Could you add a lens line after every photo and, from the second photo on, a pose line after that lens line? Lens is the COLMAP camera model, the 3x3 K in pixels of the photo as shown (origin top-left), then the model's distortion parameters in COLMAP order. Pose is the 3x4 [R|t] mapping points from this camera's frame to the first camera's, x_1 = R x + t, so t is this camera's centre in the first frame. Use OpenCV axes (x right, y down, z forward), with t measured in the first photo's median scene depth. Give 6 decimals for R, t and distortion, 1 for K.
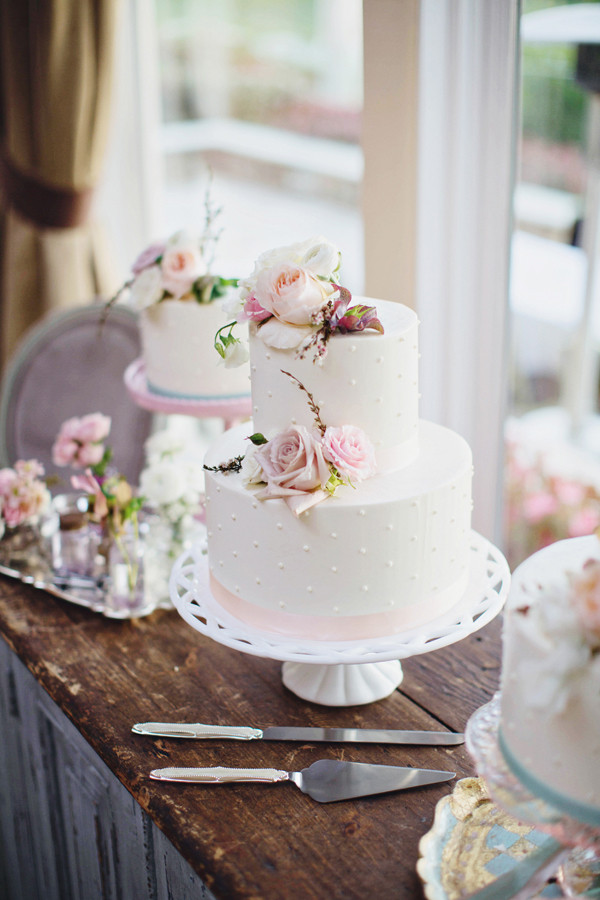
lens RADIAL K [[1334.8, 0, 300.0], [0, 1334.8, 450.0], [0, 0, 1]] dist [-0.164636, 0.078793]
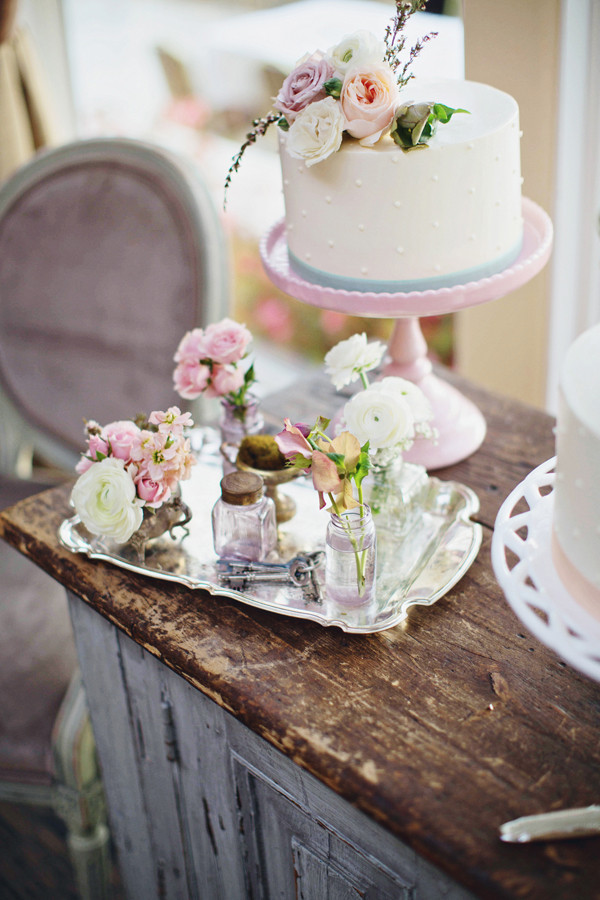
lens RADIAL K [[1334.8, 0, 300.0], [0, 1334.8, 450.0], [0, 0, 1]] dist [-0.164636, 0.078793]
pose [[0.979733, -0.128618, 0.153559, -0.324171], [0.100571, 0.978842, 0.178197, -0.111711], [-0.173230, -0.159142, 0.971939, 0.440870]]
